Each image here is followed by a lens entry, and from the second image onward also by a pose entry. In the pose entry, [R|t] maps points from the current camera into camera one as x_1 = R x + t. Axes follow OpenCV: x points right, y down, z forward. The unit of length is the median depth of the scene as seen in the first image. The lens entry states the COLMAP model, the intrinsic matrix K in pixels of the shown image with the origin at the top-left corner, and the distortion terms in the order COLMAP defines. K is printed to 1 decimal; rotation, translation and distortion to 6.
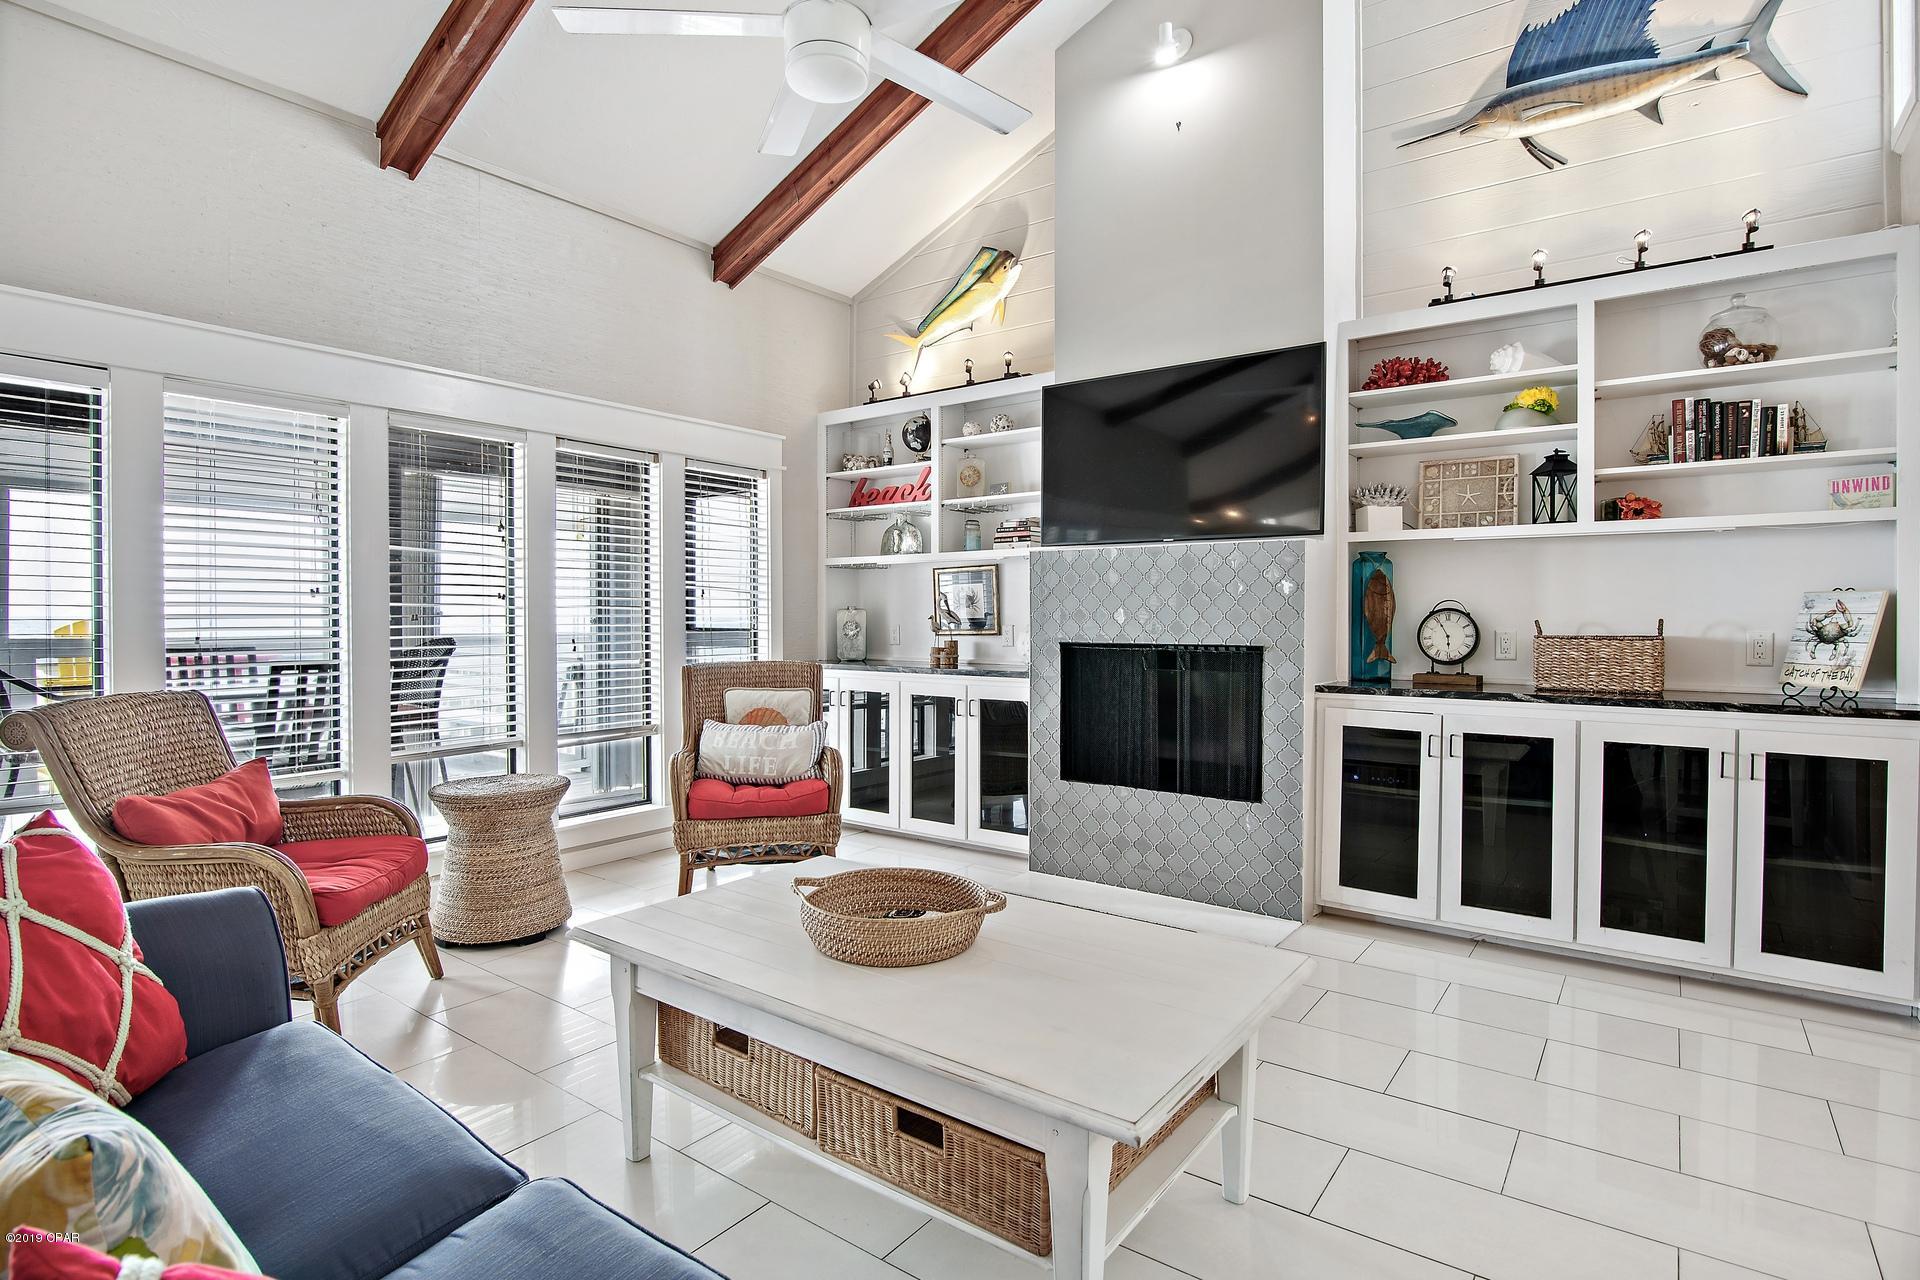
lens RADIAL K [[971.1, 0, 936.6], [0, 971.1, 613.6], [0, 0, 1]] dist [-0.010610, -0.003451]
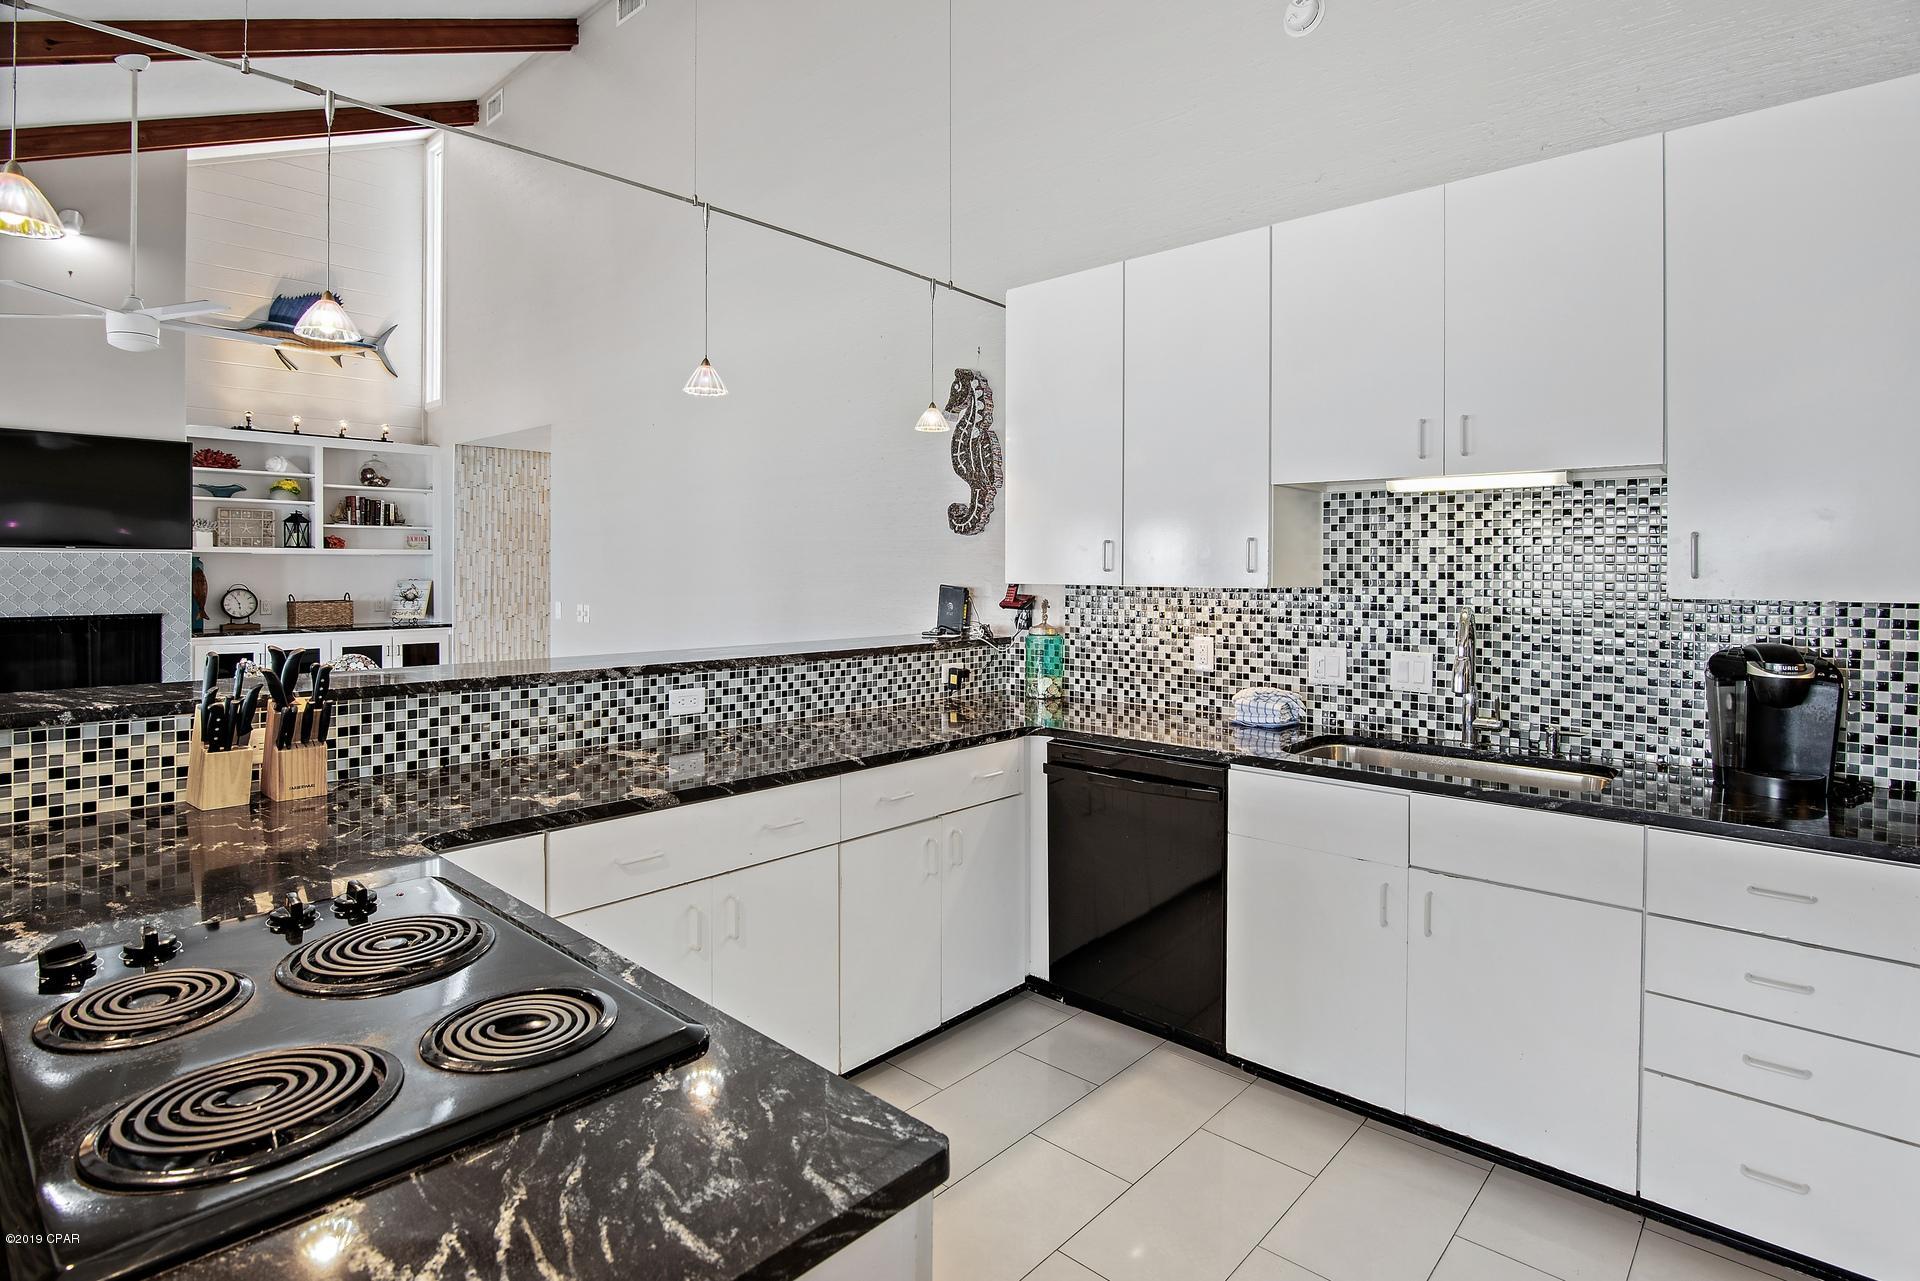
lens RADIAL K [[971.1, 0, 966.6], [0, 971.1, 578.4], [0, 0, 1]] dist [-0.010610, -0.003451]
pose [[0.087898, -0.010769, 0.996071, -1.313441], [0.003274, 0.999939, 0.010522, -0.045418], [-0.996124, 0.002336, 0.087928, -0.613101]]
